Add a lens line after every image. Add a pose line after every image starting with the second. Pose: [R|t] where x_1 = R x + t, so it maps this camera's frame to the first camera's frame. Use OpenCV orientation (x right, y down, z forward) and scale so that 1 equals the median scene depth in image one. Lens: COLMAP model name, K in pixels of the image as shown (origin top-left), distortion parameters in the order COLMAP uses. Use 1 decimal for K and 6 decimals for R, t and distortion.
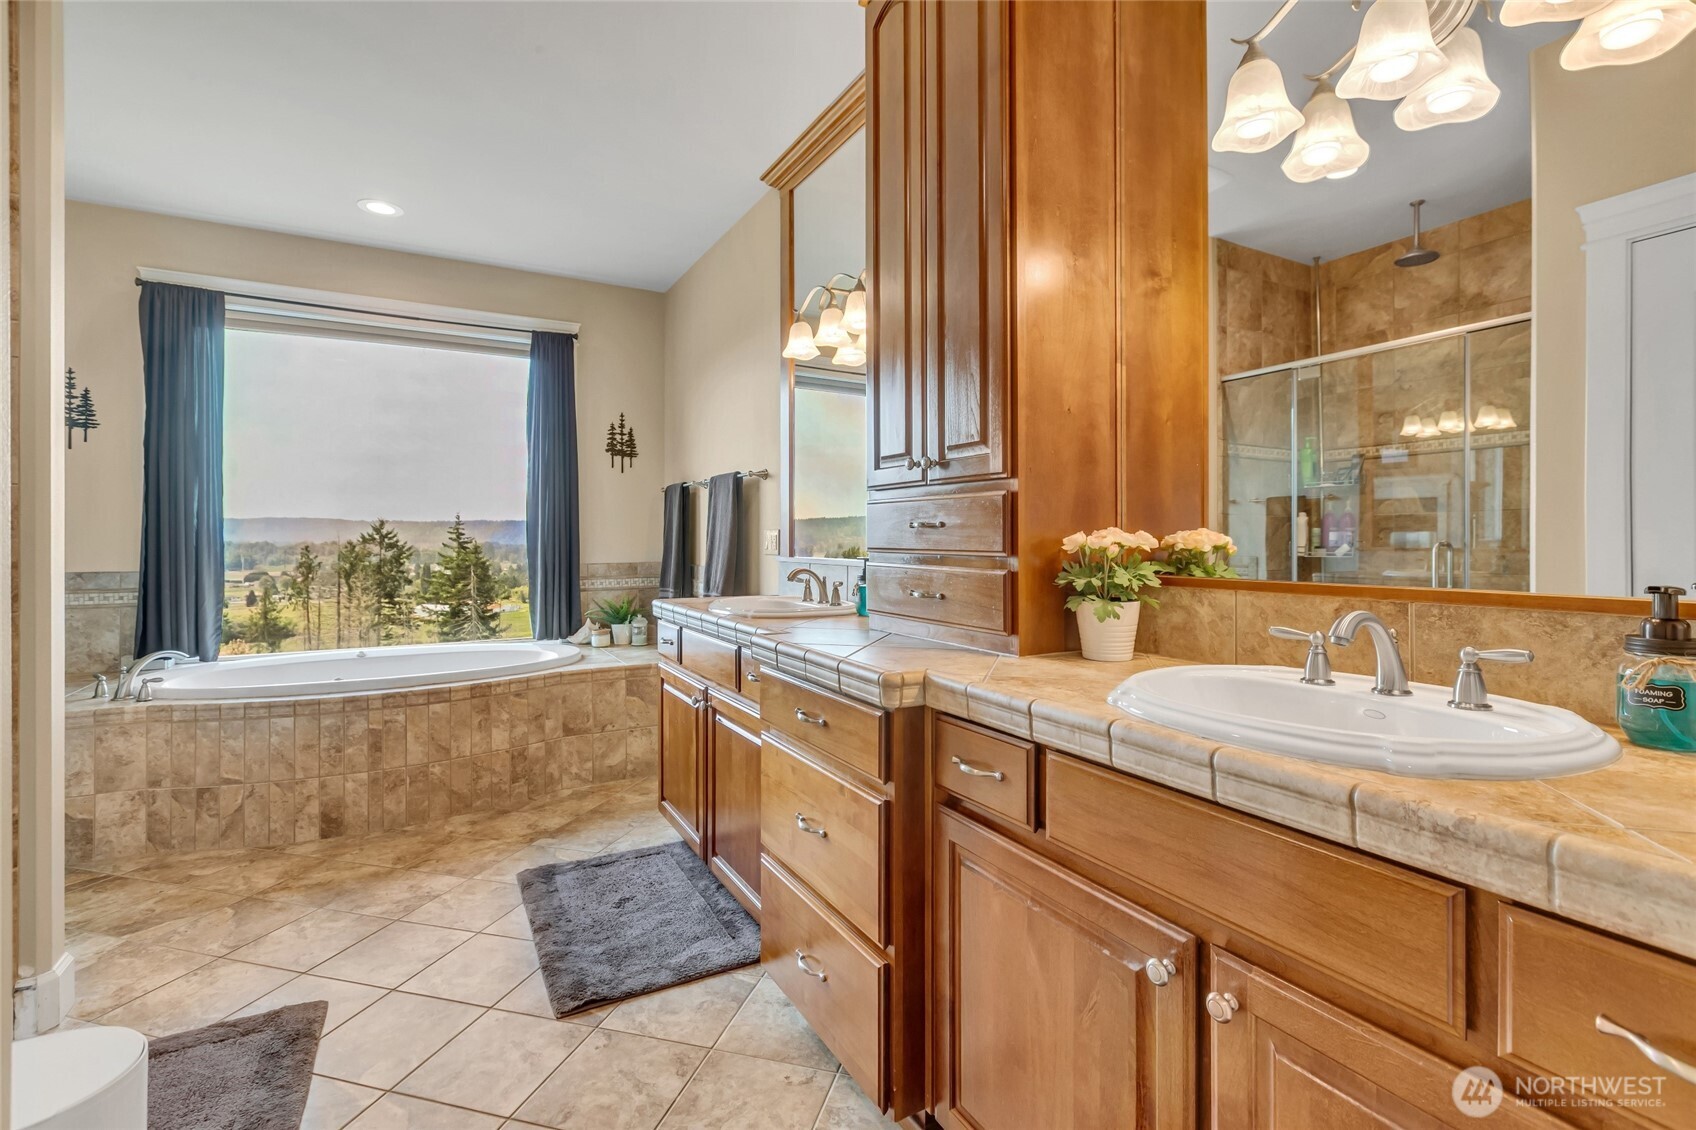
lens RADIAL K [[801.3, 0, 871.6], [0, 801.3, 533.8], [0, 0, 1]] dist [0.007874, 0.000324]
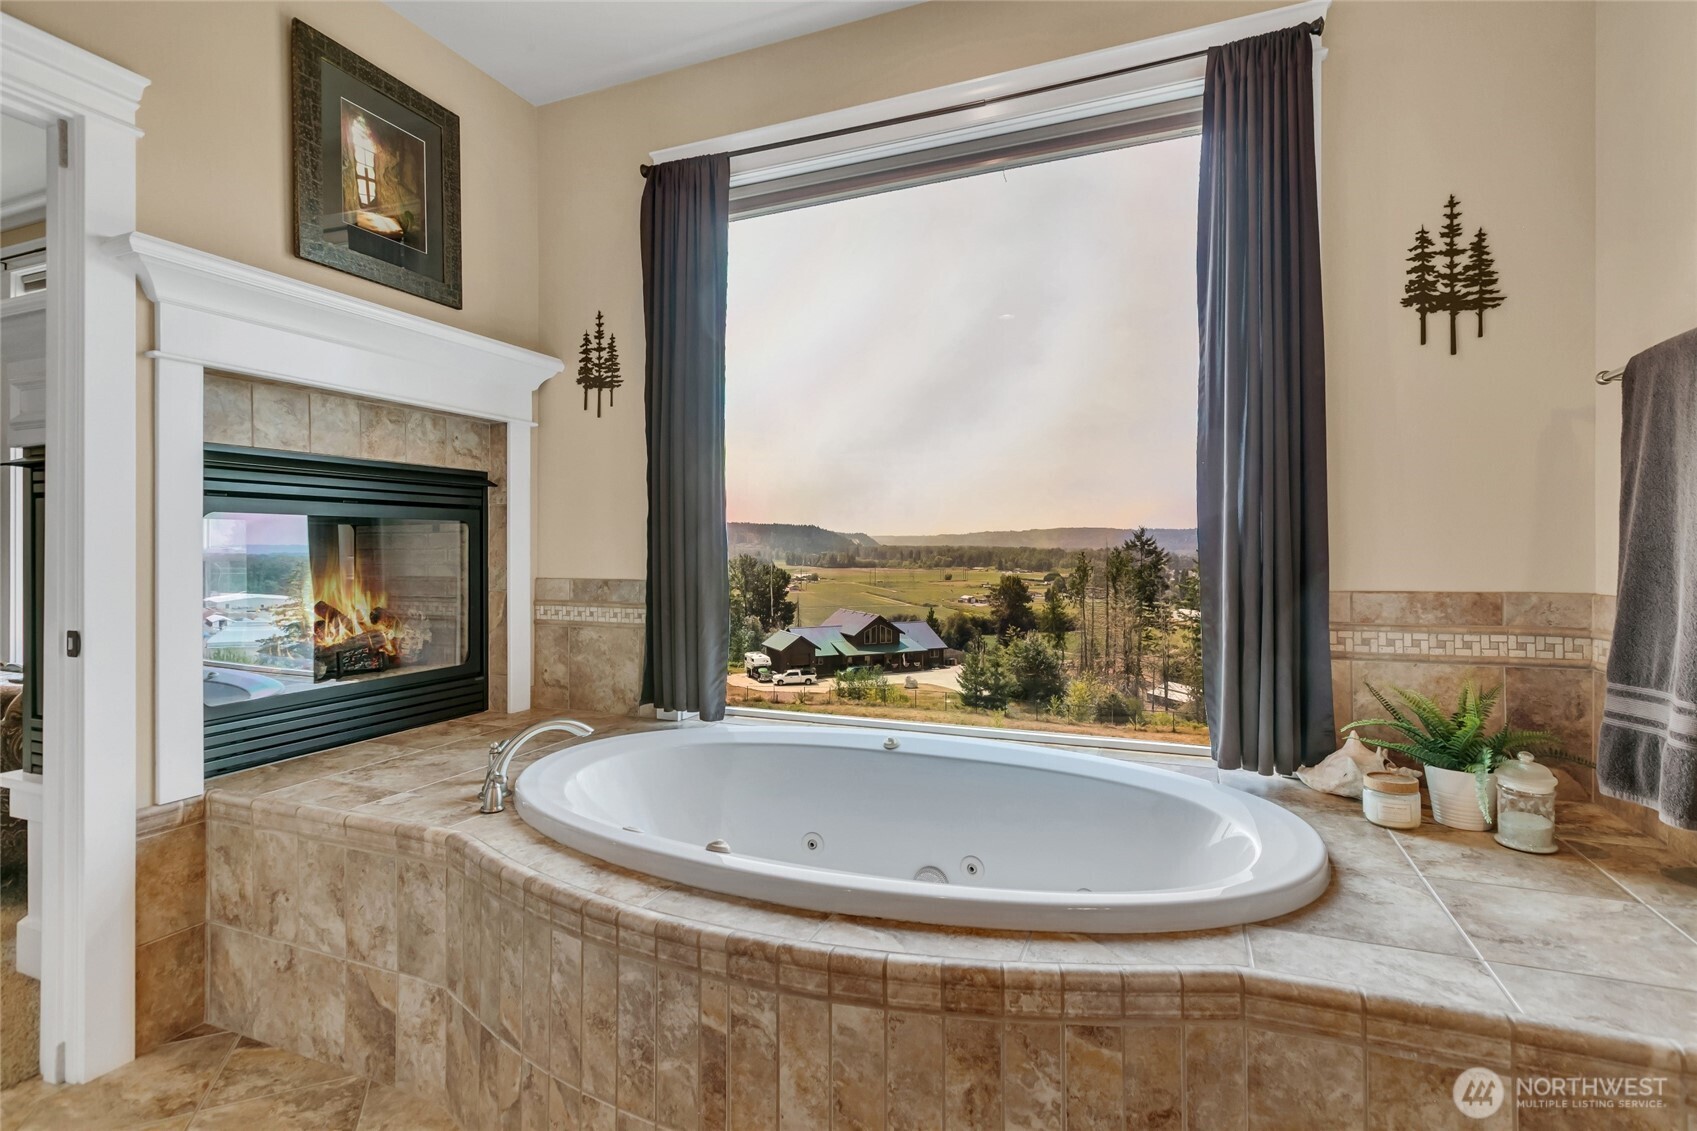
lens RADIAL K [[801.7, 0, 849.9], [0, 801.7, 548.1], [0, 0, 1]] dist [0.007874, 0.000324]
pose [[0.618439, 0.001141, -0.785832, -0.192869], [0.005879, 0.999964, 0.006078, 0.011980], [0.785811, -0.008379, 0.618410, 0.554789]]
